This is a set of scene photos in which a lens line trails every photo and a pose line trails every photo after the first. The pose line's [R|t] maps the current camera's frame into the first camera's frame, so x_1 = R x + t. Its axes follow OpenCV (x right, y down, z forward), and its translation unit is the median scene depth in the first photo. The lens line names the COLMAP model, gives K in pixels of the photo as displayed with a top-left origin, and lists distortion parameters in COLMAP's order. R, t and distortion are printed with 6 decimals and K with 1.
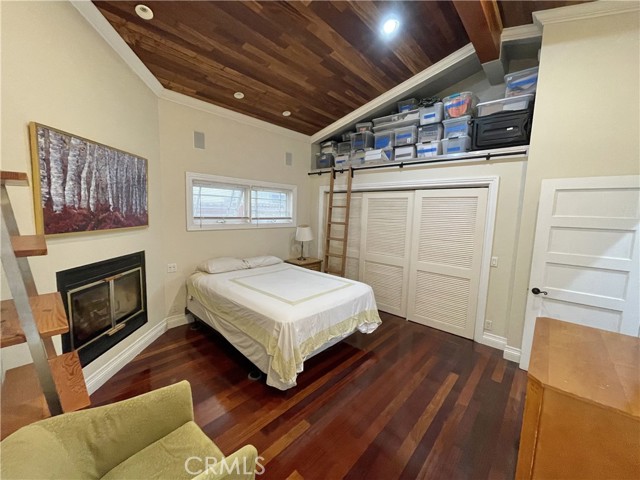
lens RADIAL K [[258.8, 0, 317.7], [0, 258.8, 239.2], [0, 0, 1]] dist [-0.002881, 0.000046]
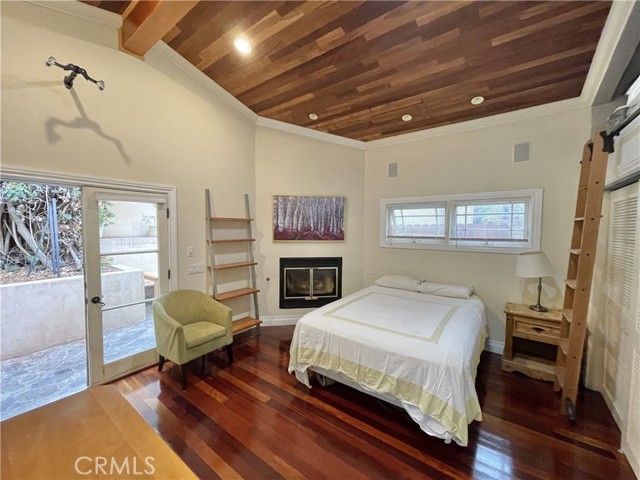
lens RADIAL K [[258.8, 0, 318.1], [0, 258.8, 239.9], [0, 0, 1]] dist [-0.002881, 0.000046]
pose [[0.103371, 0.017719, -0.994485, 0.876074], [-0.109951, 0.993917, 0.006280, -0.054463], [0.988547, 0.108695, 0.104691, 0.760603]]
